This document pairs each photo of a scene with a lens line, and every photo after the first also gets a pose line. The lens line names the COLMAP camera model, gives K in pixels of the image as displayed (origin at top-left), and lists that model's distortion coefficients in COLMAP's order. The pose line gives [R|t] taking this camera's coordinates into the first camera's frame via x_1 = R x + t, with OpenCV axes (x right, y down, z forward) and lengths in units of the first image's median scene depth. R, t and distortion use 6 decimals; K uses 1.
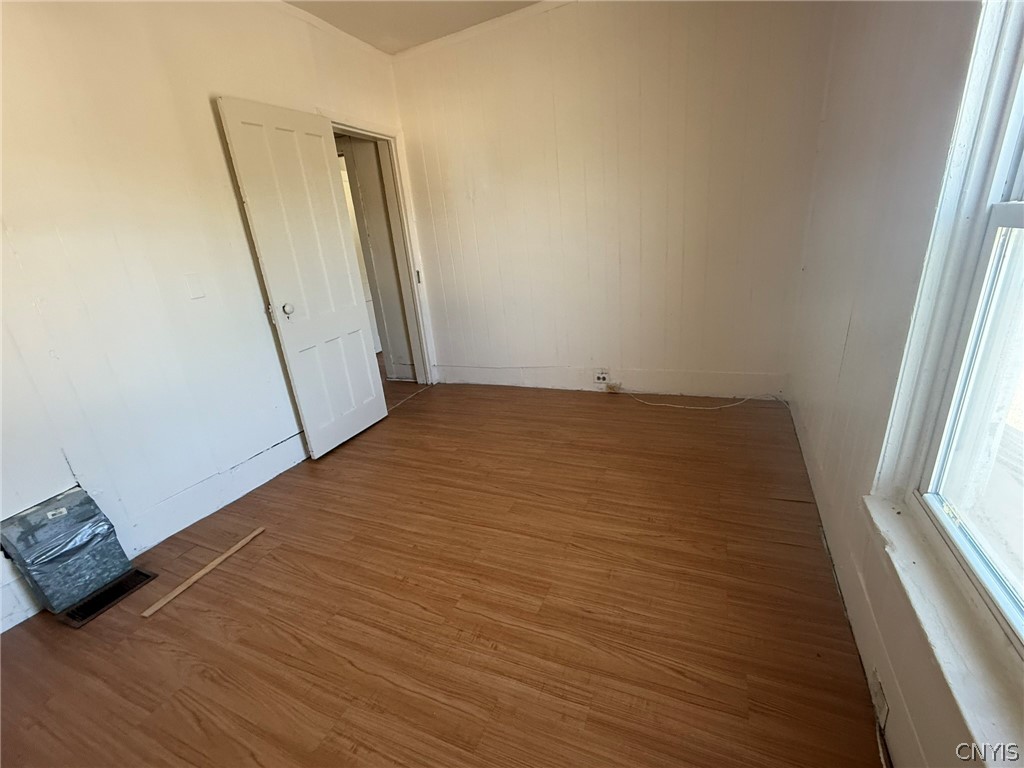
lens RADIAL K [[450.4, 0, 514.2], [0, 450.4, 385.8], [0, 0, 1]] dist [-0.002790, -0.000327]
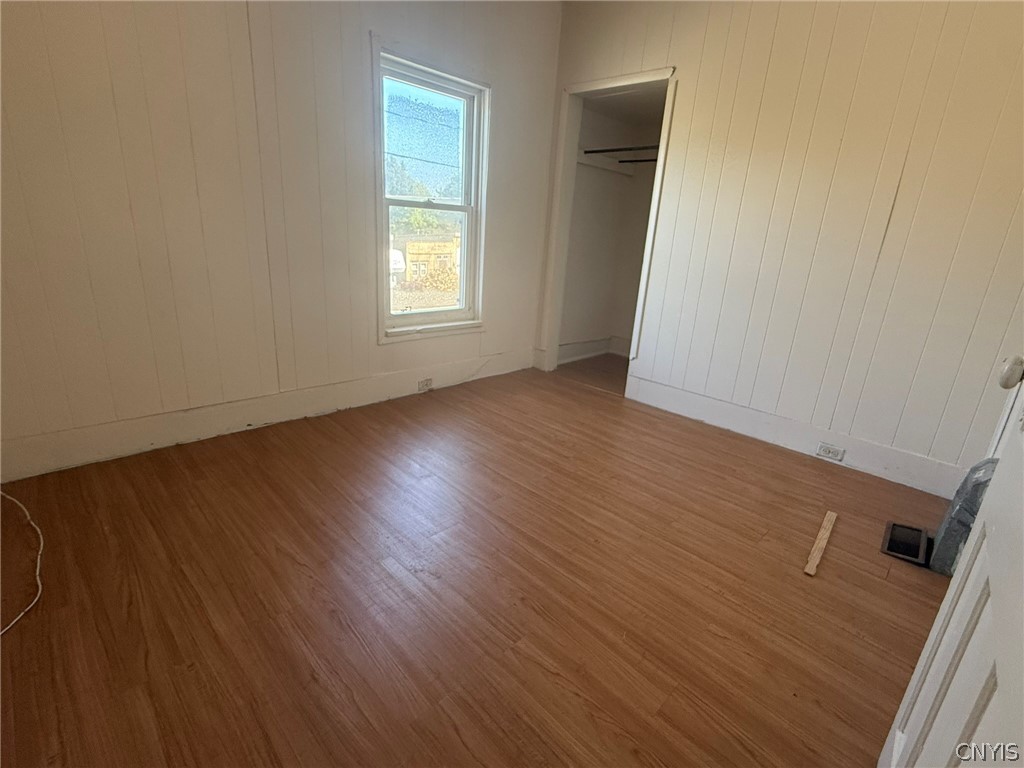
lens RADIAL K [[487.8, 0, 512.5], [0, 487.8, 384.4], [0, 0, 1]] dist [0.001917, 0.000046]
pose [[-0.934639, -0.089909, 0.344044, -0.419300], [0.130929, 0.812530, 0.568025, -0.557229], [-0.330617, 0.575944, -0.747650, 1.899571]]
